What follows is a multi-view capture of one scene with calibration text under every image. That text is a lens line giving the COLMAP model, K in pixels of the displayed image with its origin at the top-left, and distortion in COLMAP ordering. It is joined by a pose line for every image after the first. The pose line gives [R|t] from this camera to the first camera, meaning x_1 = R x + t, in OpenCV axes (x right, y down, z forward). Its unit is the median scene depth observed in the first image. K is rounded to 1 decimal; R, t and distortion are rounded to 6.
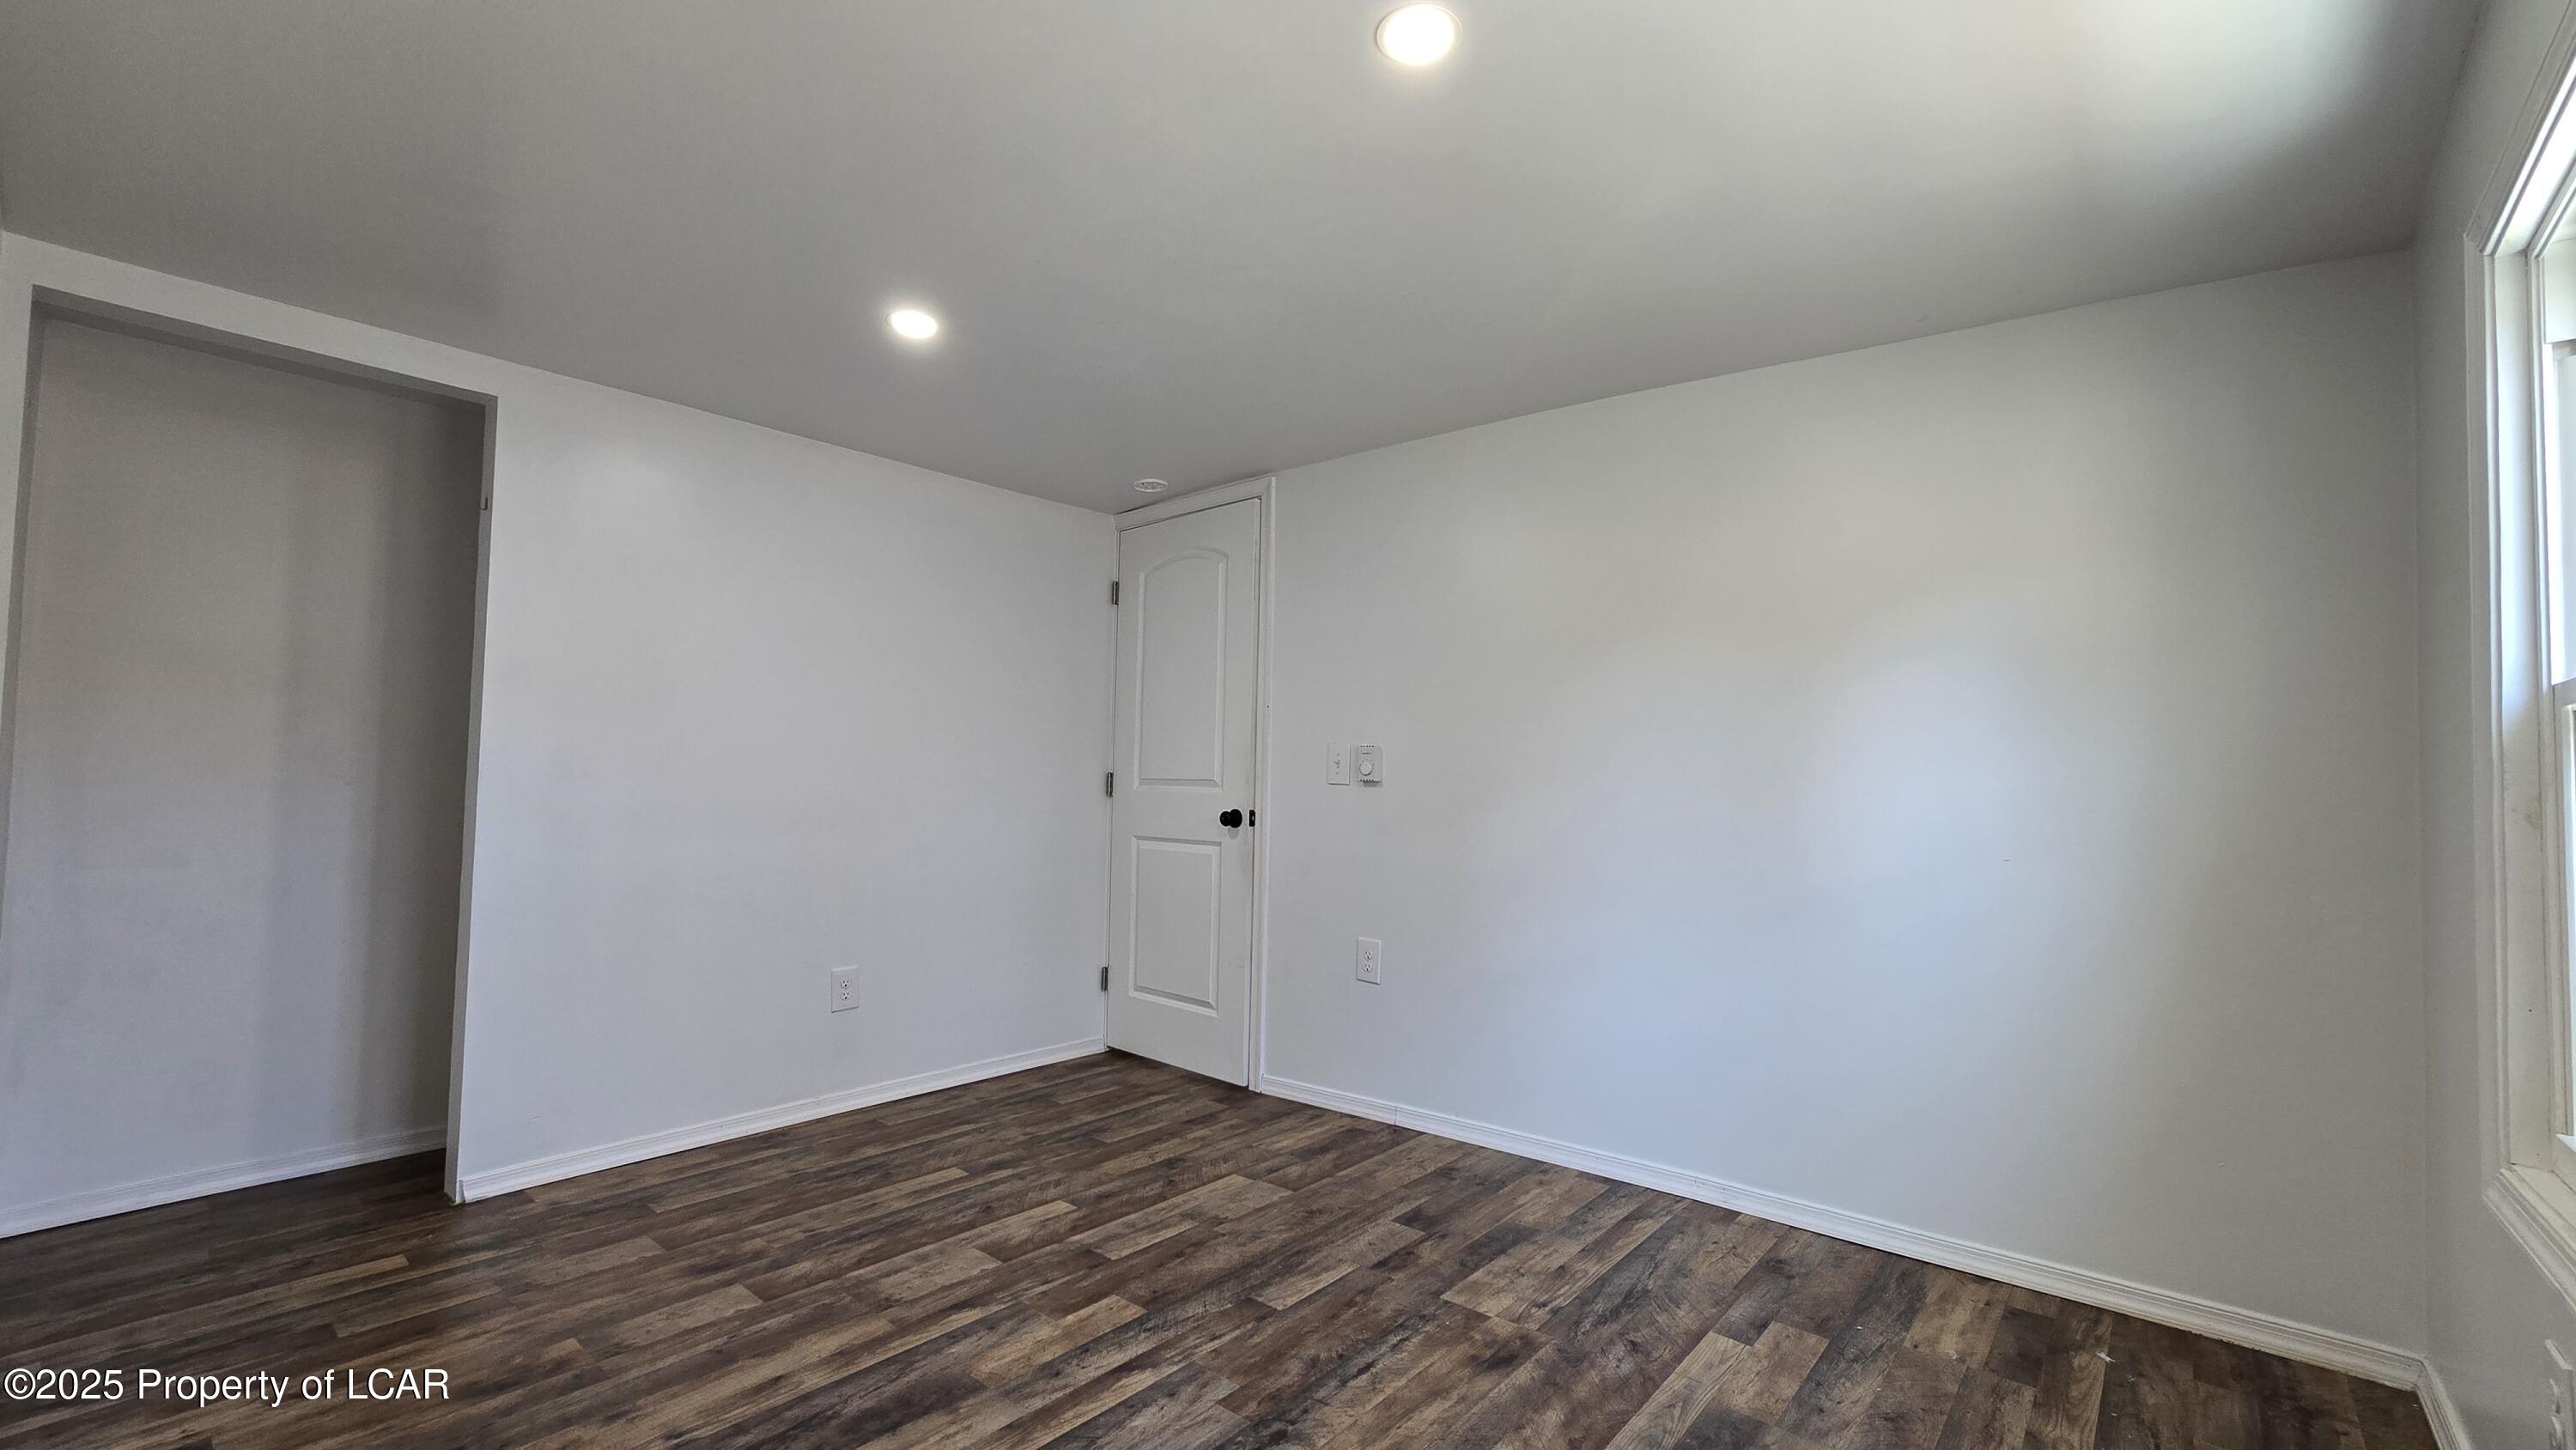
lens RADIAL K [[1051.5, 0, 1271.5], [0, 1051.5, 744.4], [0, 0, 1]] dist [-0.001470, -0.000251]
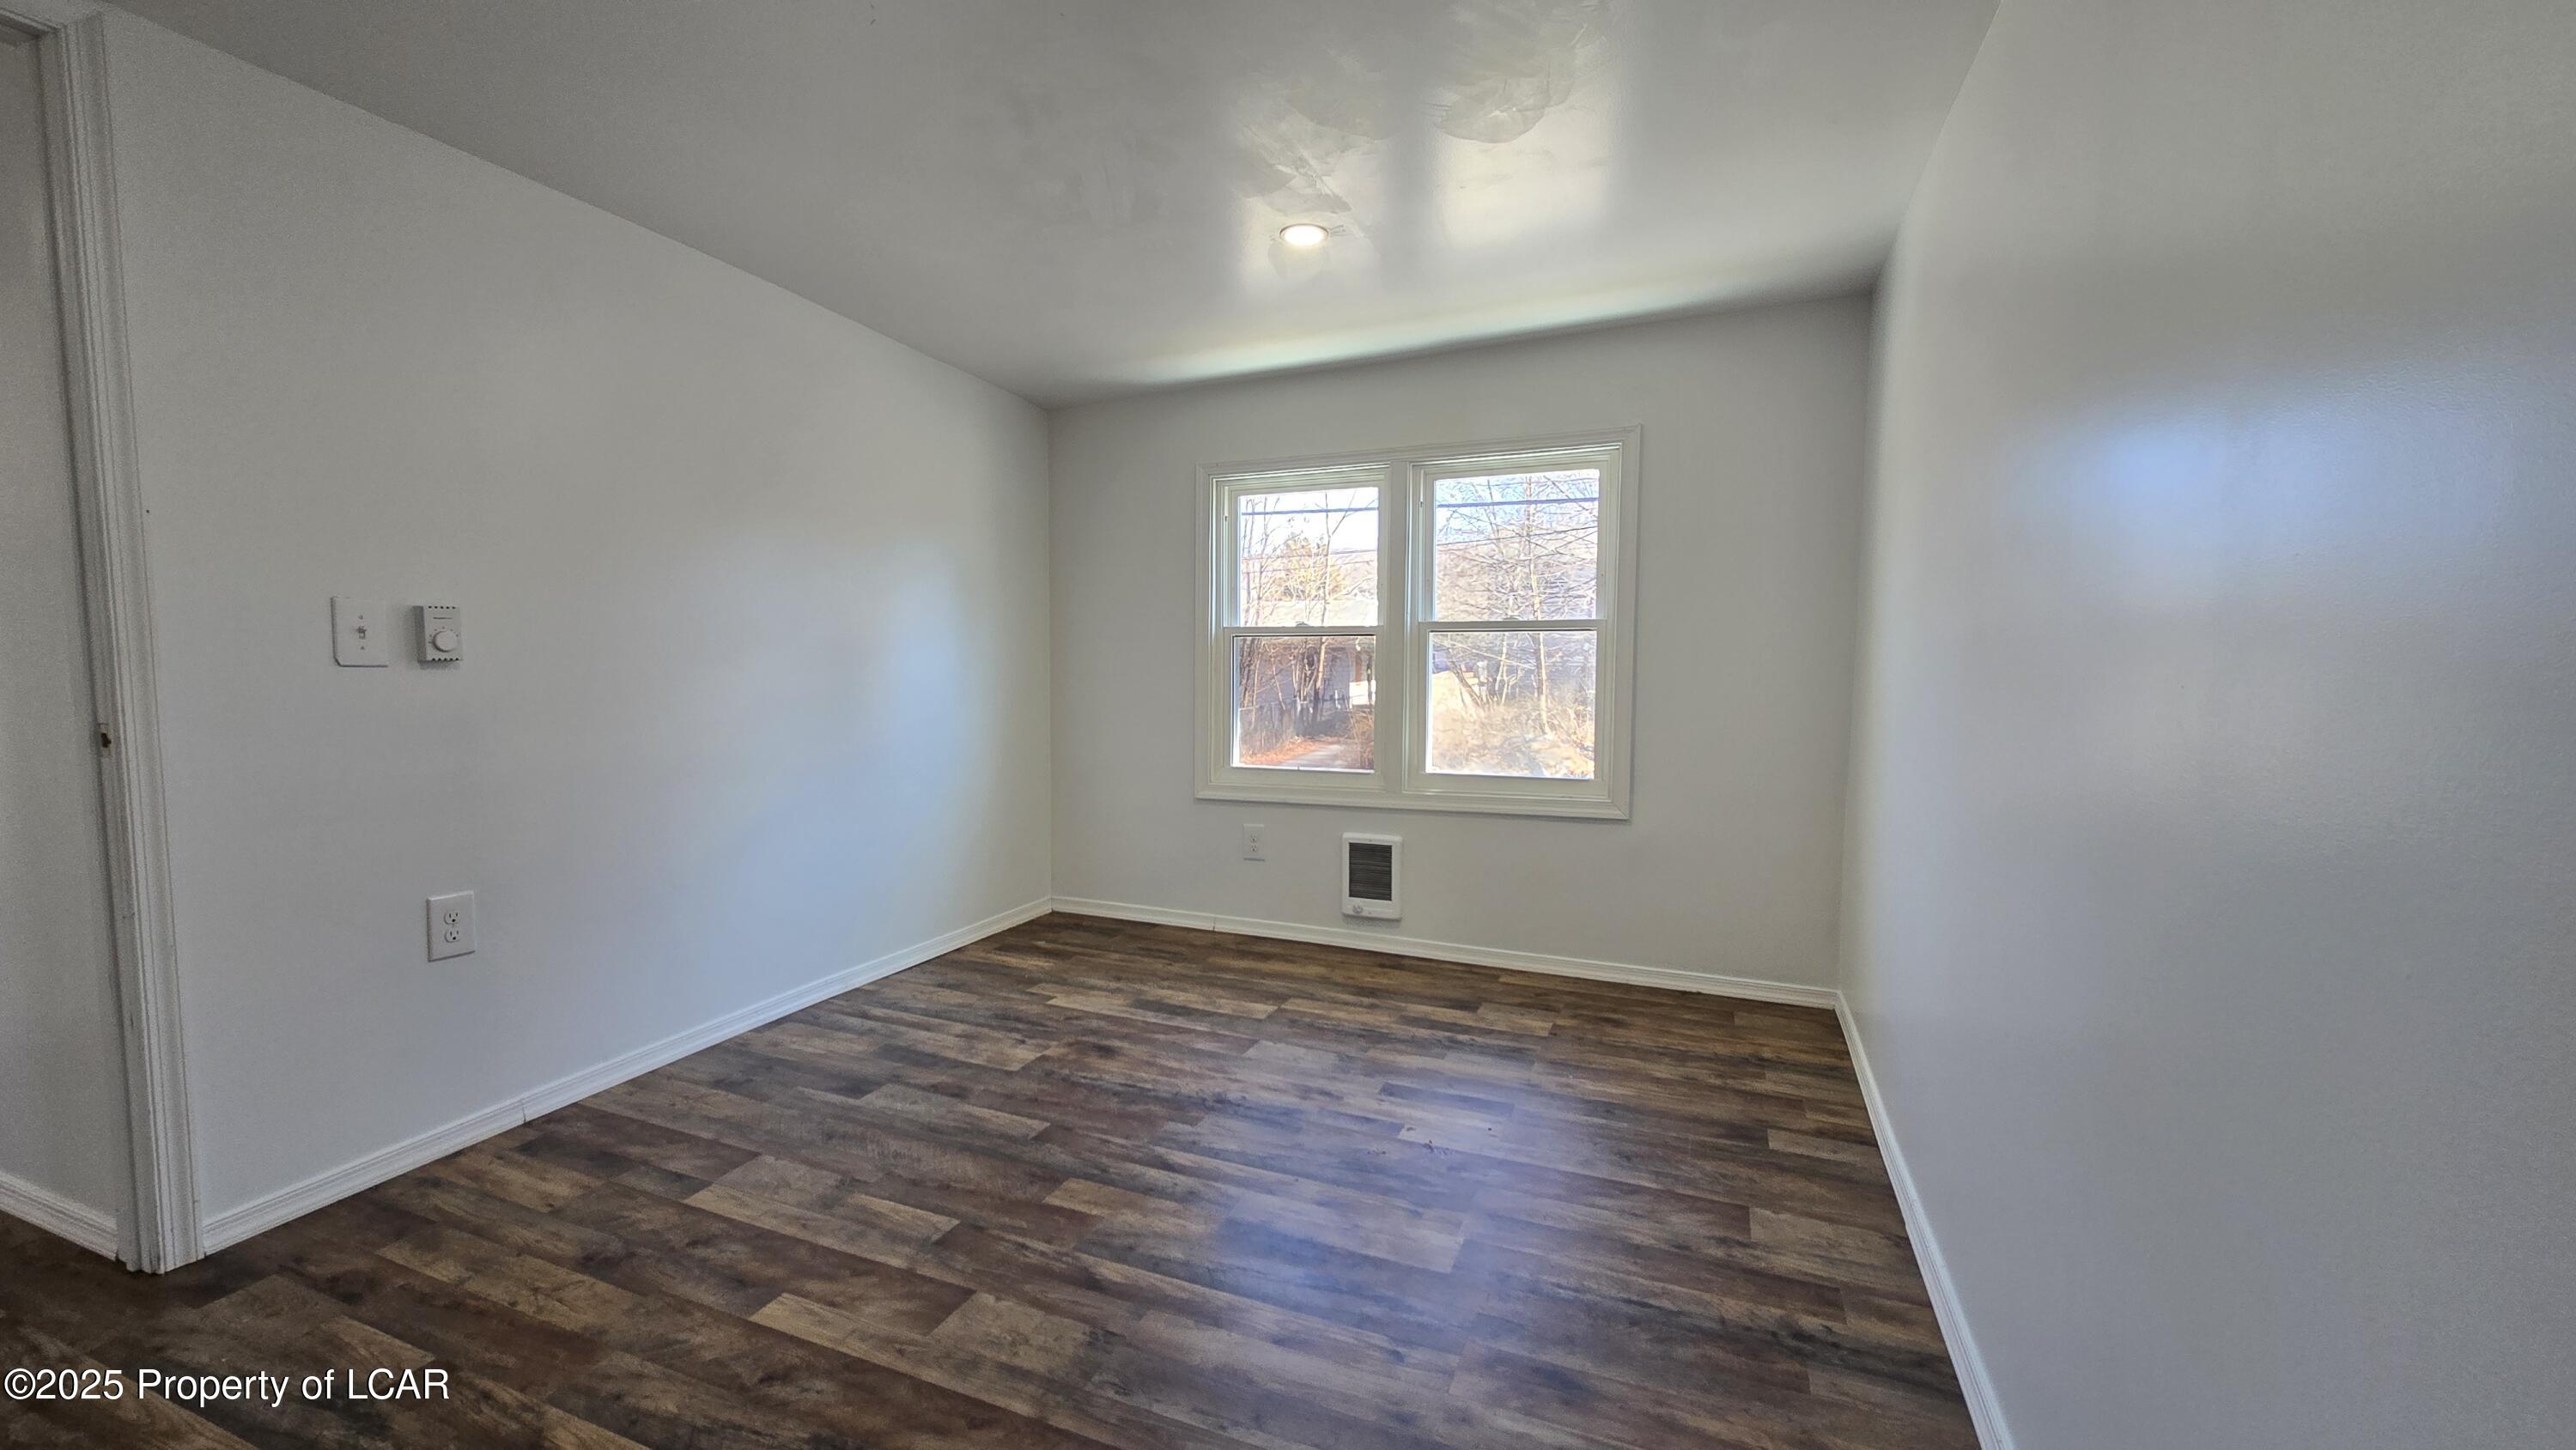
lens RADIAL K [[1051.5, 0, 1271.5], [0, 1051.5, 744.4], [0, 0, 1]] dist [-0.001470, -0.000251]
pose [[-0.320733, -0.099411, 0.941938, -0.989578], [-0.048485, 0.994896, 0.088491, 0.005318], [-0.945928, -0.017288, -0.323916, 1.016040]]
